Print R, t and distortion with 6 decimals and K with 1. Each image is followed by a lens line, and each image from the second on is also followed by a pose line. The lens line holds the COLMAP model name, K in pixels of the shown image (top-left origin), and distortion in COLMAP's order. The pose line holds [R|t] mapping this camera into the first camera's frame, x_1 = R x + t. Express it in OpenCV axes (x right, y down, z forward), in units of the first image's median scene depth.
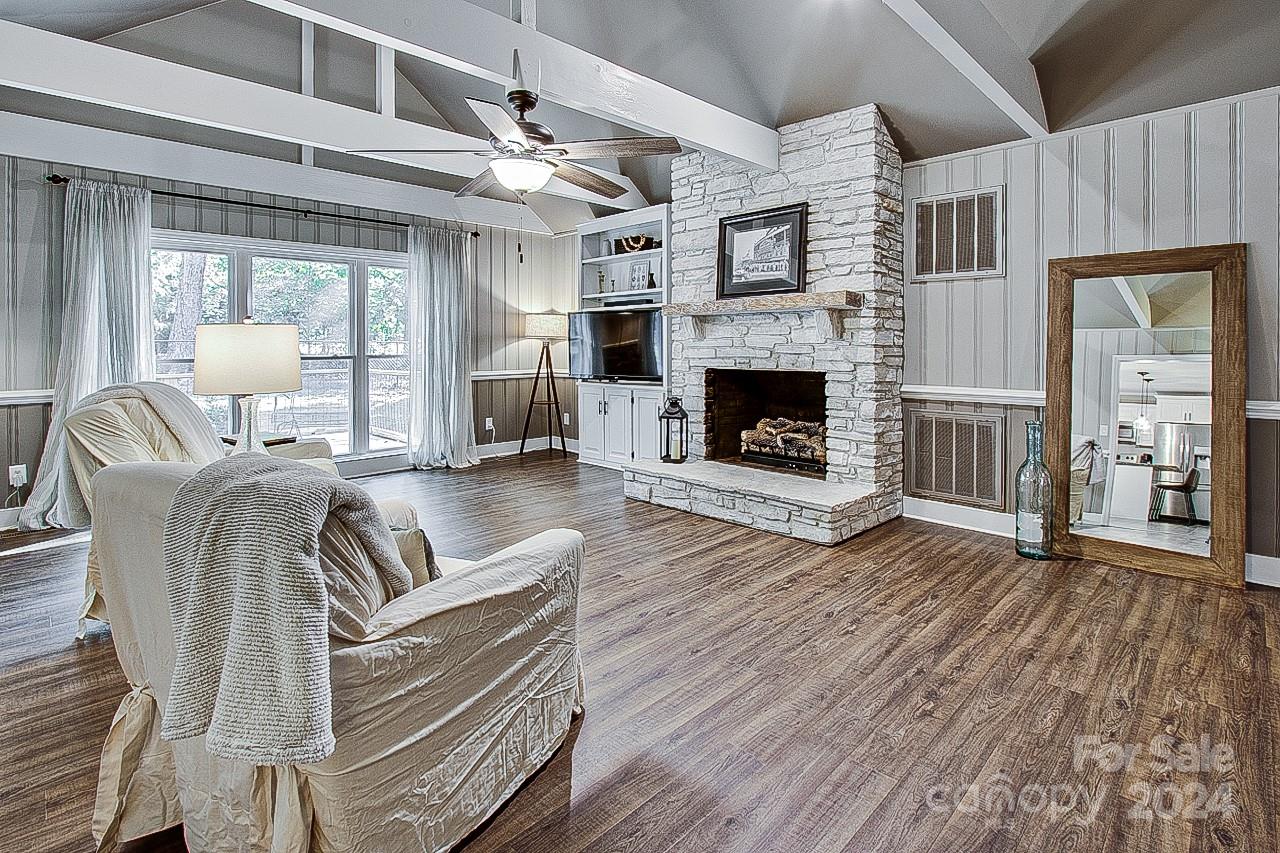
lens RADIAL K [[615.4, 0, 632.6], [0, 615.4, 344.1], [0, 0, 1]] dist [-0.001714, 0.000035]
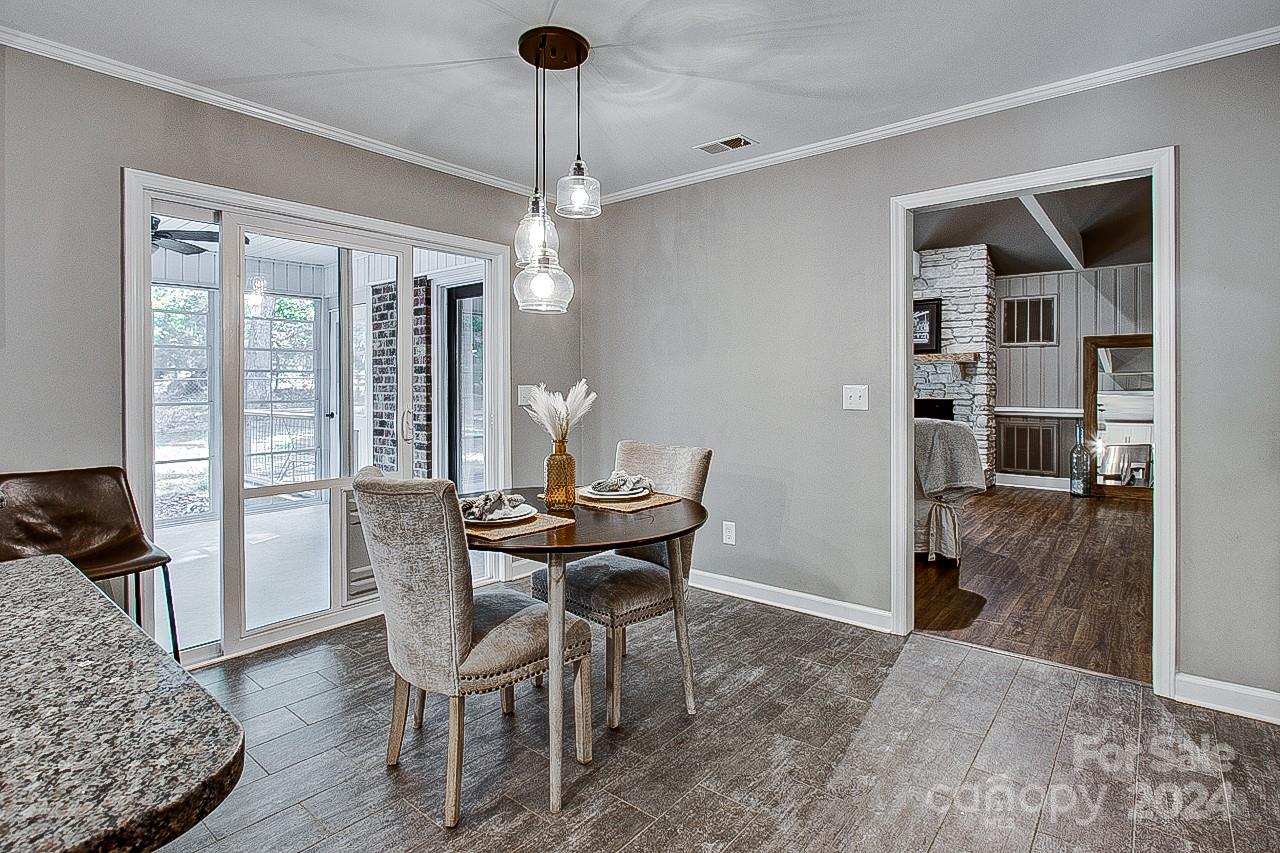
lens RADIAL K [[637.4, 0, 641.1], [0, 637.4, 381.9], [0, 0, 1]] dist [-0.000516, -0.000036]
pose [[0.994384, 0.003014, 0.105791, -0.735742], [-0.002849, 0.999994, -0.001711, 0.002123], [-0.105796, 0.001400, 0.994387, -0.658586]]
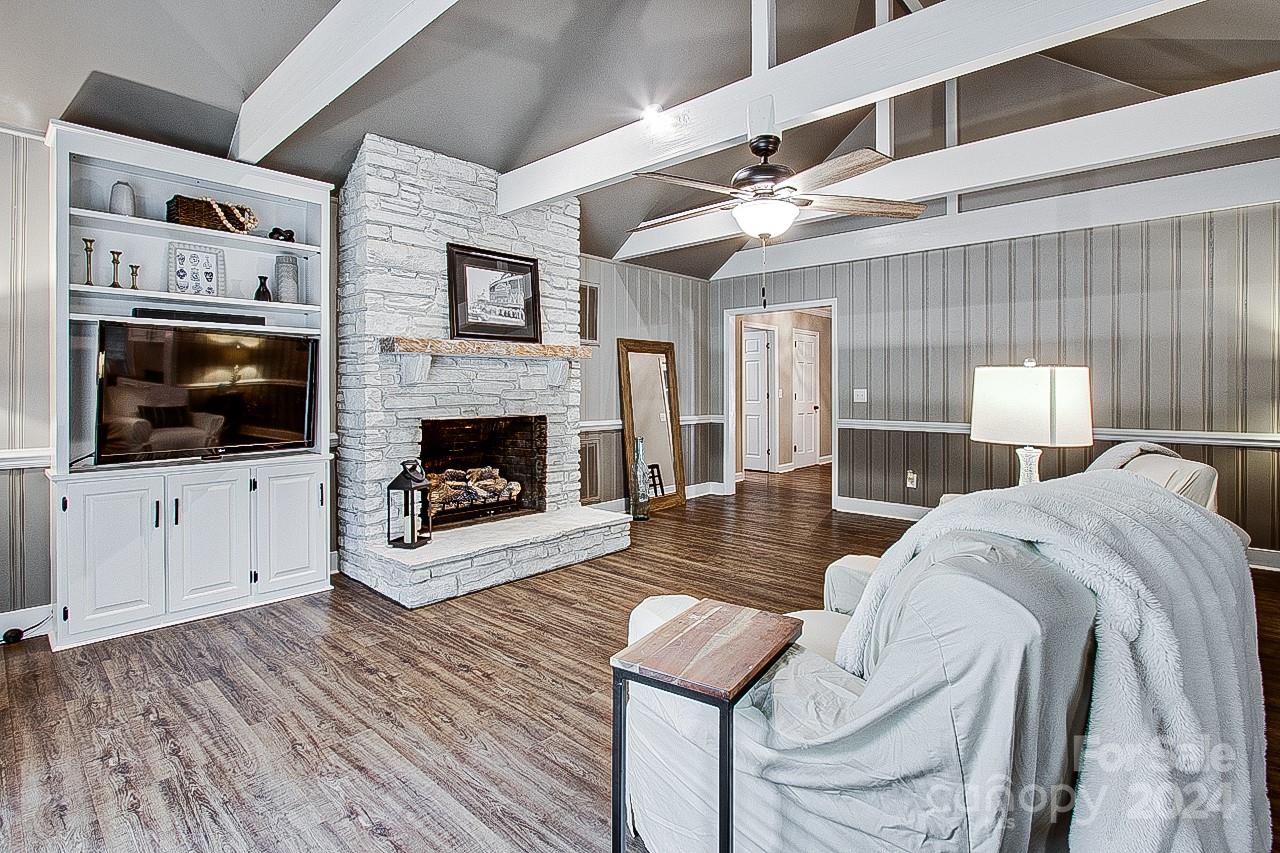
lens RADIAL K [[619.2, 0, 644.6], [0, 619.2, 383.6], [0, 0, 1]] dist [-0.015311, 0.000292]
pose [[-0.052850, 0.011915, 0.998531, -0.840223], [0.000958, 0.999929, -0.011881, 0.001360], [-0.998602, 0.000328, -0.052857, 0.896246]]
